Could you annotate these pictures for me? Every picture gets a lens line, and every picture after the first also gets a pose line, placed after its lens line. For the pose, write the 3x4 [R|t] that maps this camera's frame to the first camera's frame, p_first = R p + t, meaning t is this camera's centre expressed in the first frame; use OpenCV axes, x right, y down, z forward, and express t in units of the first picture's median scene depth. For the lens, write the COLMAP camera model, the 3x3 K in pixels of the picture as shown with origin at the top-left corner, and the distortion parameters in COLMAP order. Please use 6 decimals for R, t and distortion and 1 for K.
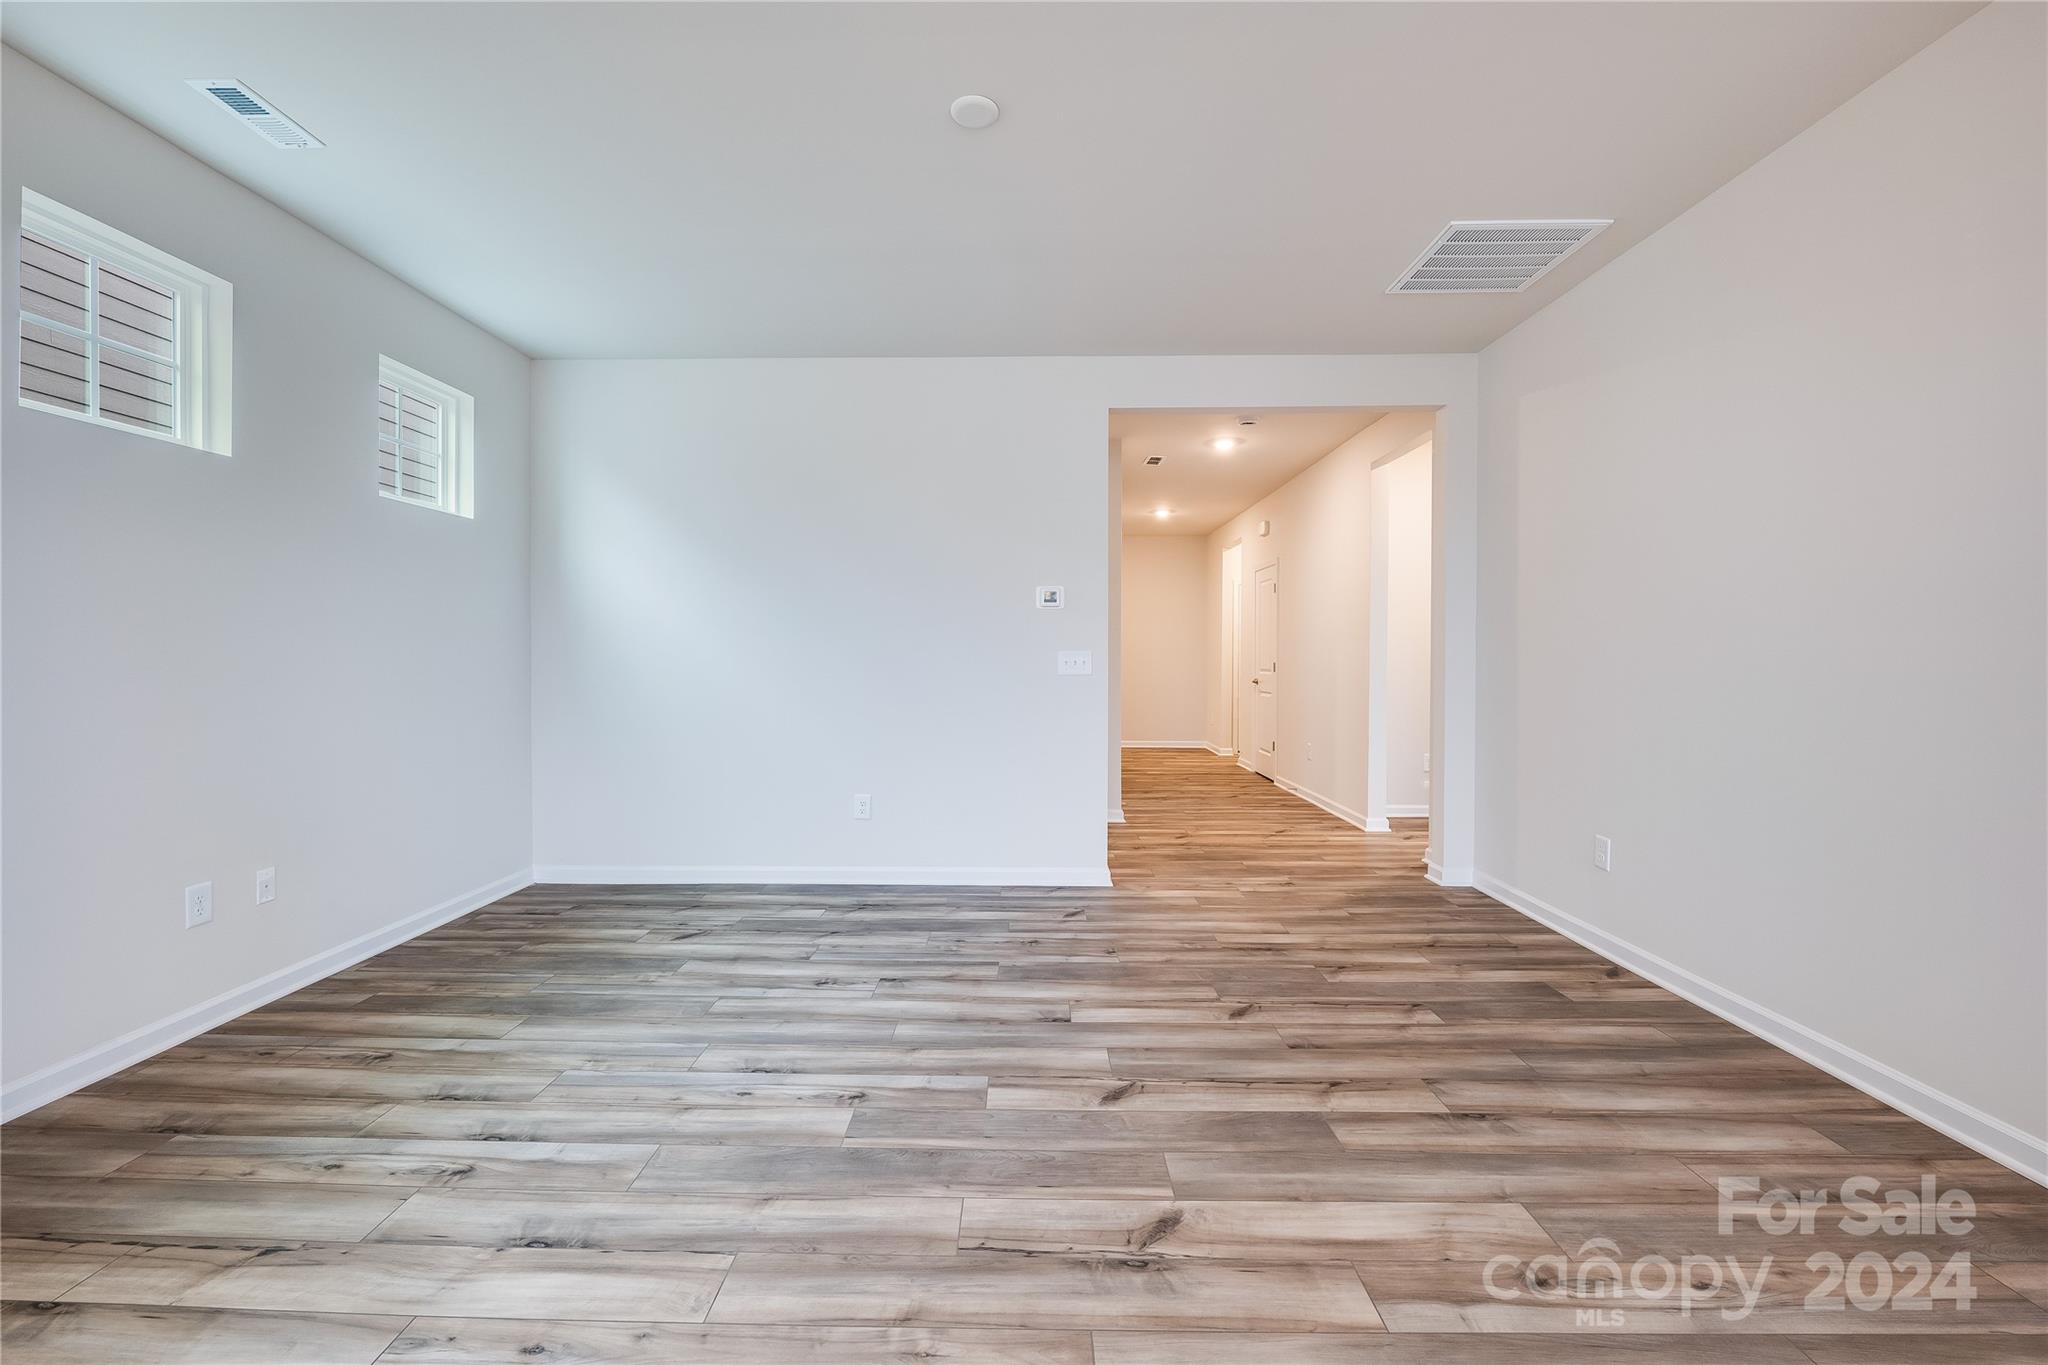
lens RADIAL K [[841.7, 0, 998.3], [0, 841.7, 674.1], [0, 0, 1]] dist [0.000391, 0.000016]
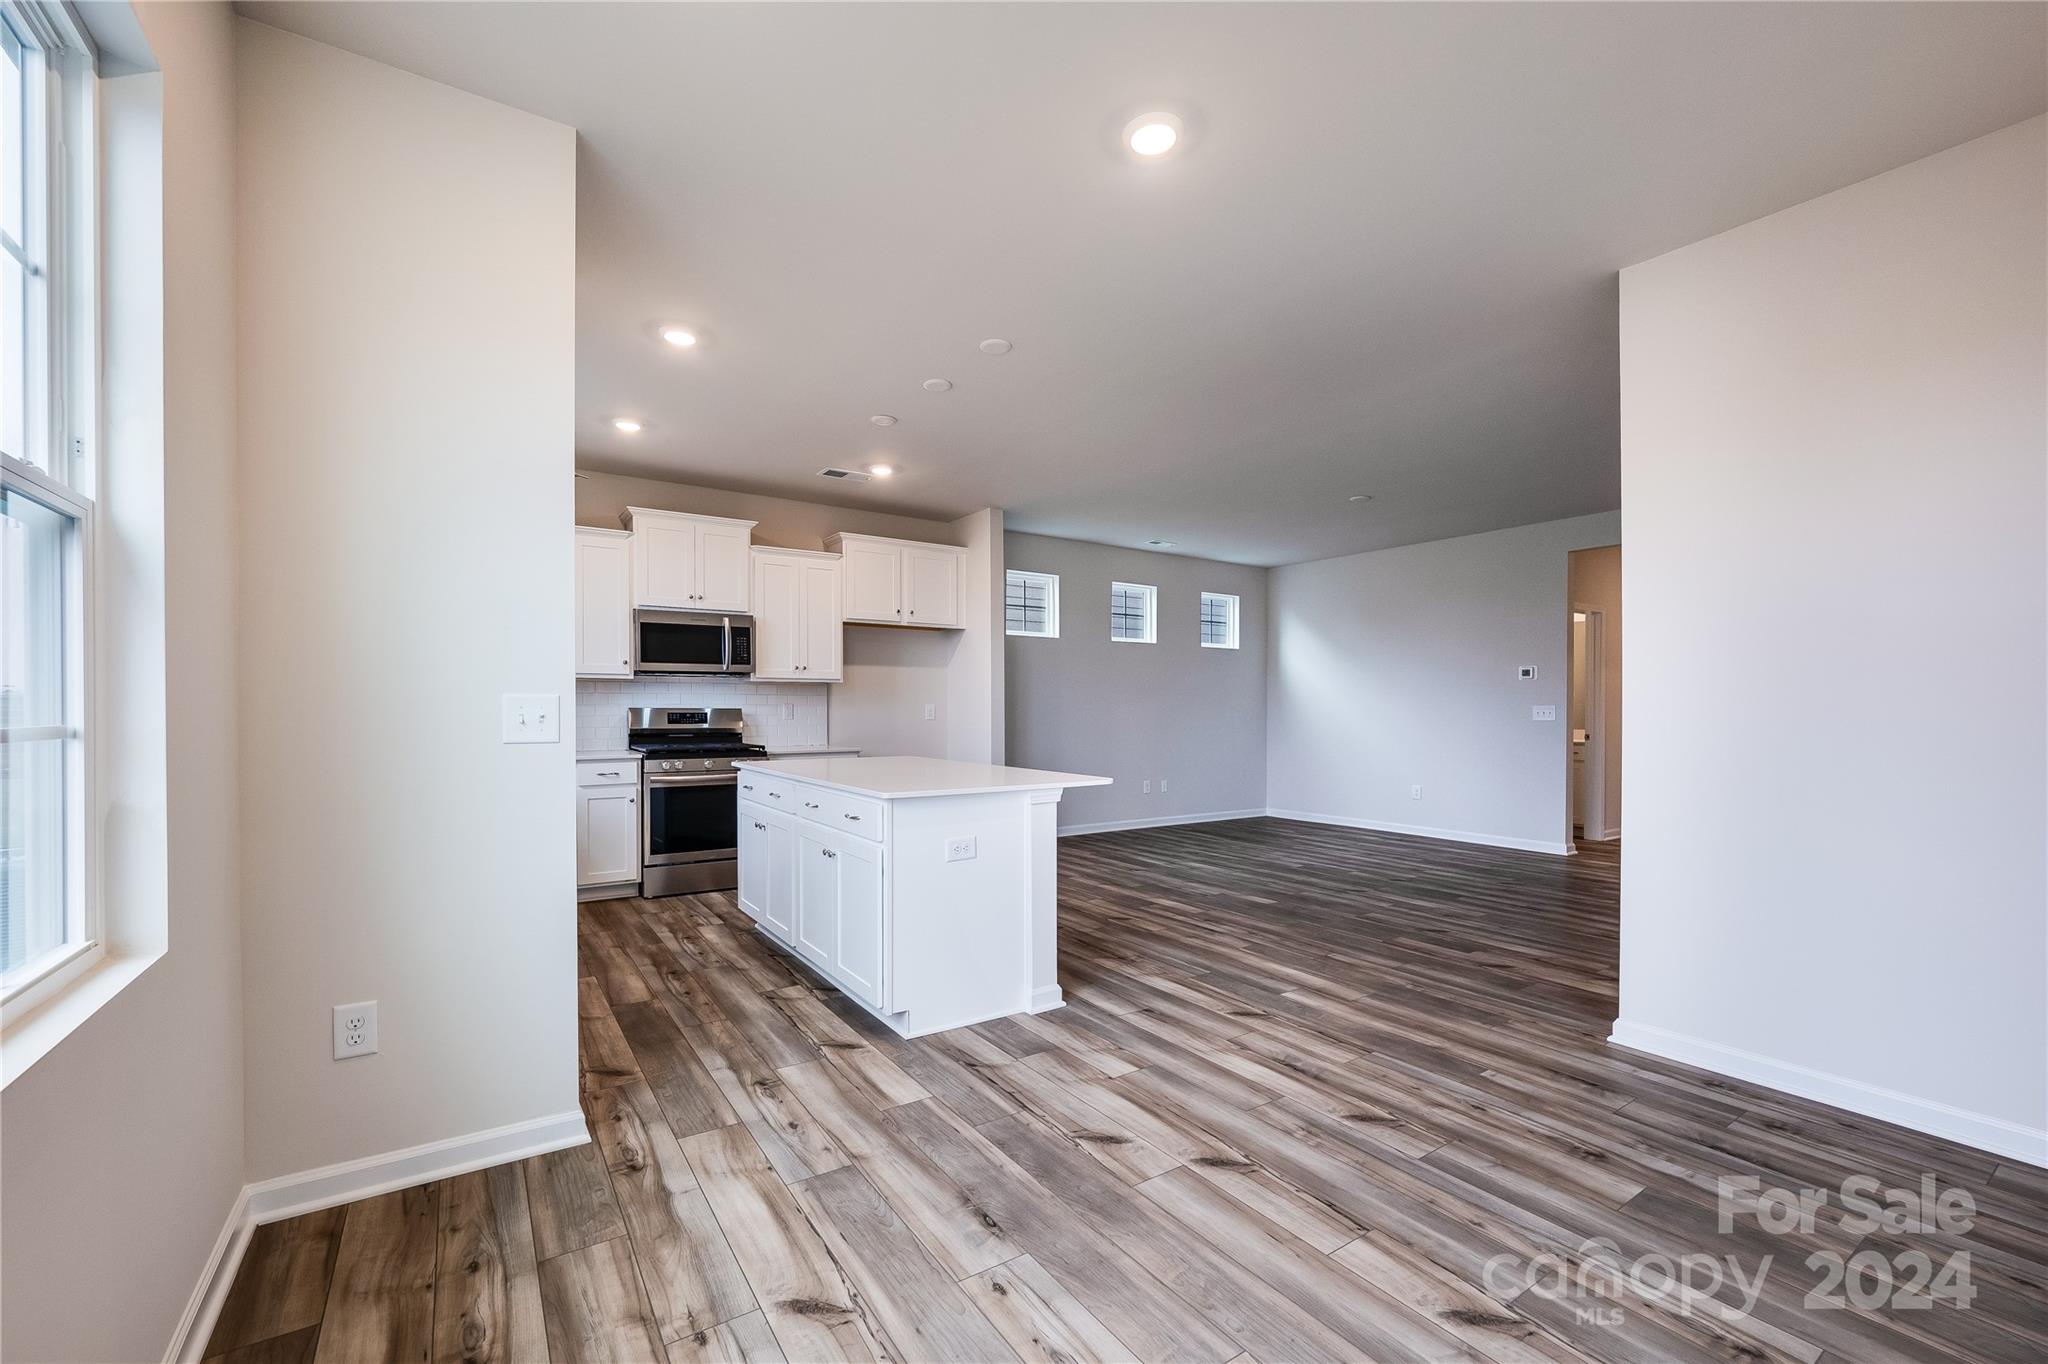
lens RADIAL K [[835.5, 0, 1017.9], [0, 835.5, 716.2], [0, 0, 1]] dist [-0.001500, -0.000079]
pose [[0.581088, 0.004998, -0.813825, 1.348194], [-0.016201, 0.999854, -0.005427, 0.032348], [0.813679, 0.016338, 0.581084, -1.238076]]
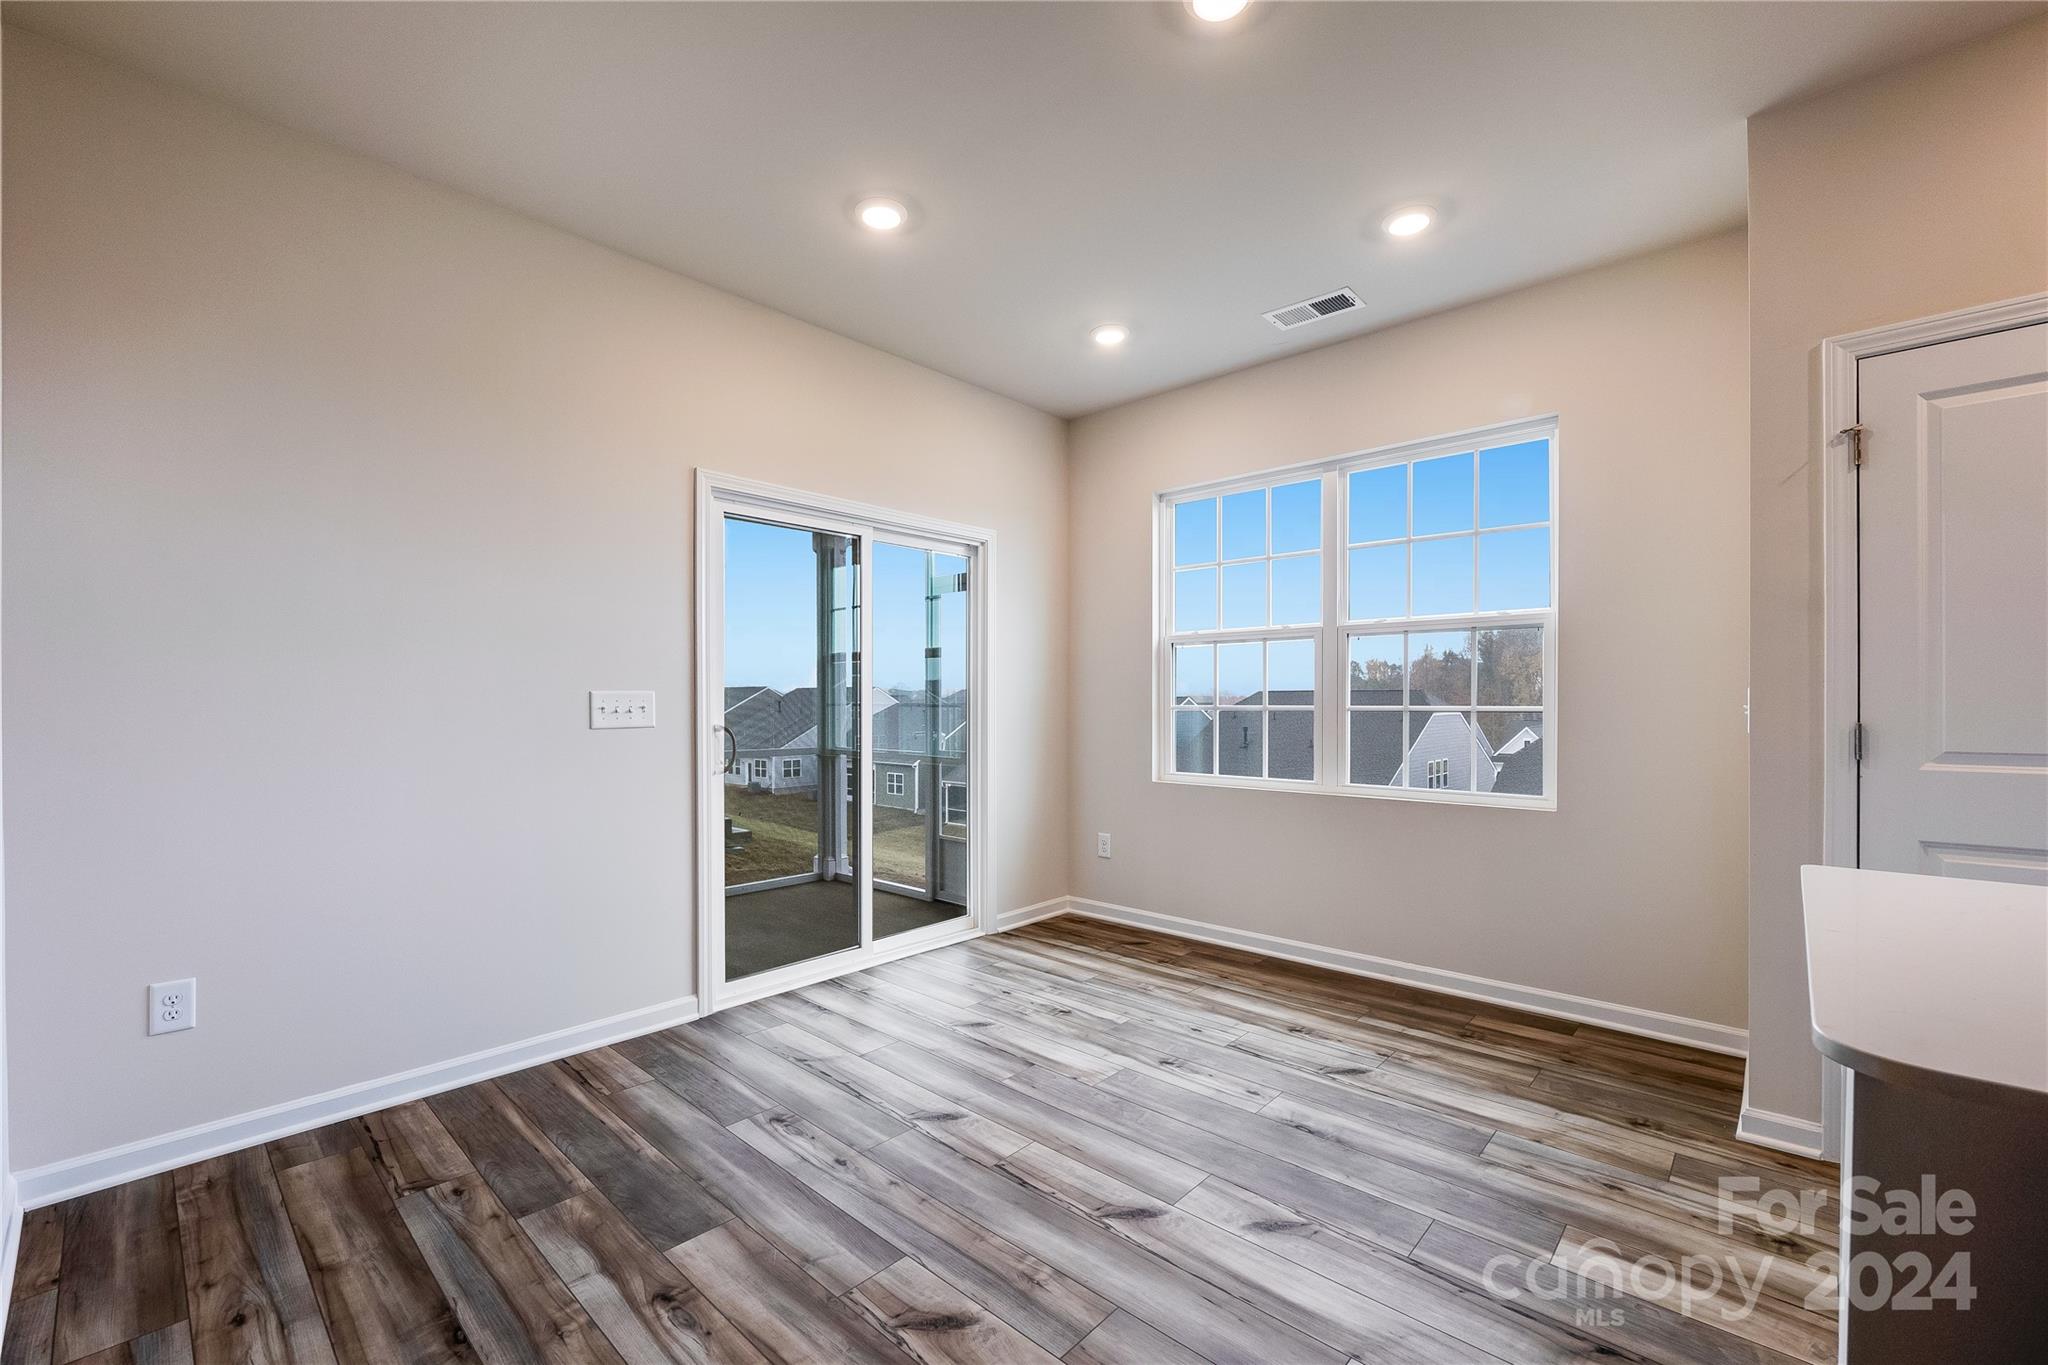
lens RADIAL K [[845.6, 0, 1017.1], [0, 845.6, 704.2], [0, 0, 1]] dist [-0.011712, 0.000085]
pose [[-0.752870, -0.006217, 0.658139, 0.374255], [0.010514, 0.999714, 0.021471, 0.003221], [-0.658085, 0.023085, -0.752590, 0.044610]]
